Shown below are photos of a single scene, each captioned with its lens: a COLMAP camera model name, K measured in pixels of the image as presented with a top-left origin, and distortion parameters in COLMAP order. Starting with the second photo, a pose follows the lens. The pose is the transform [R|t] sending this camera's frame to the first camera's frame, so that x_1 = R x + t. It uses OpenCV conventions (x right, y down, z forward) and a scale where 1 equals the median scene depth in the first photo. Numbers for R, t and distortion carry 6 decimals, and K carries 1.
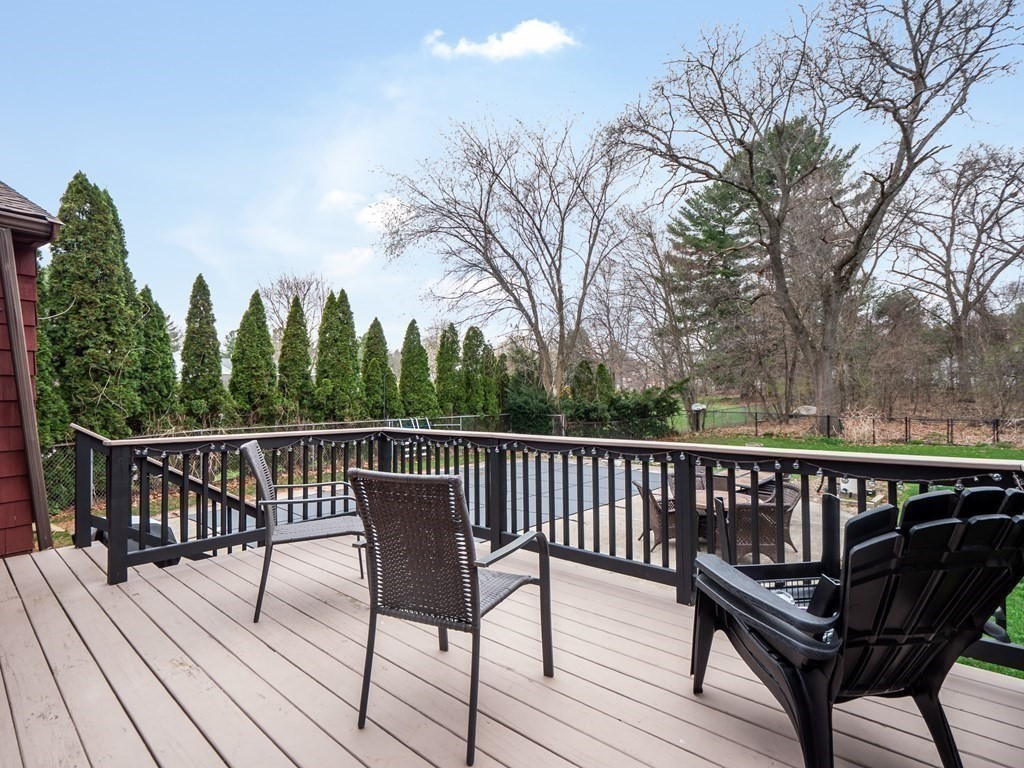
lens RADIAL K [[509.7, 0, 509.0], [0, 509.7, 385.7], [0, 0, 1]] dist [-0.011621, -0.000134]
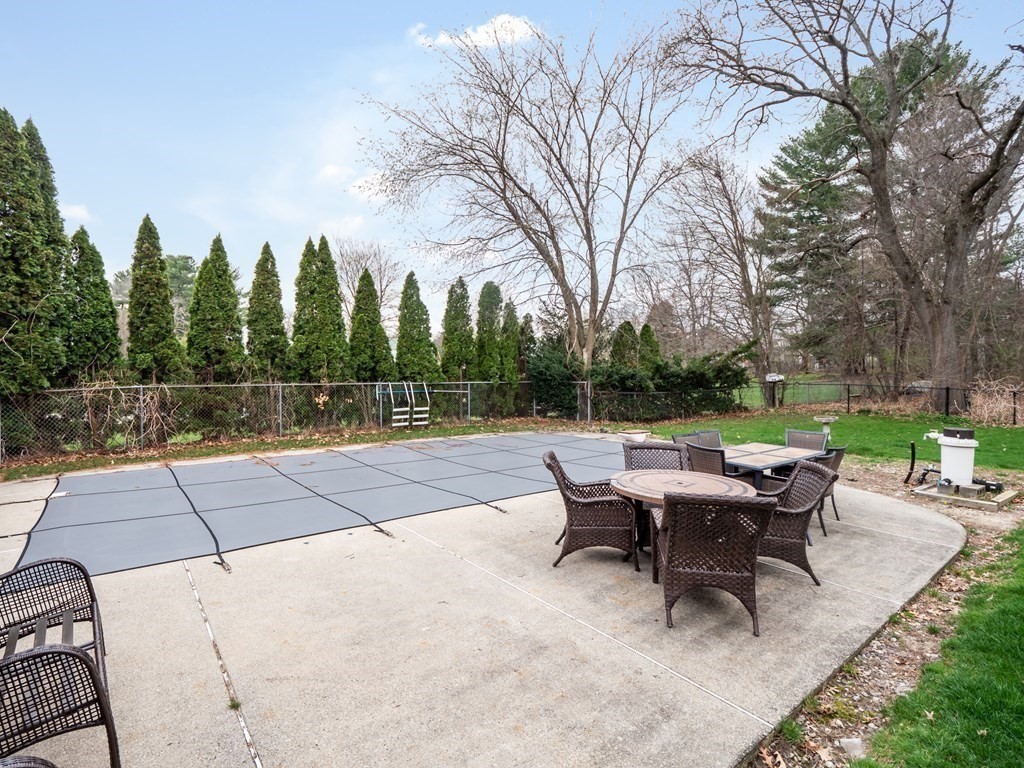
lens RADIAL K [[509.7, 0, 507.9], [0, 509.7, 384.8], [0, 0, 1]] dist [-0.011621, -0.000134]
pose [[0.984345, 0.006052, -0.176148, 0.107775], [-0.000157, 0.999440, 0.033462, 0.030255], [0.176252, -0.032911, 0.983795, 0.127538]]
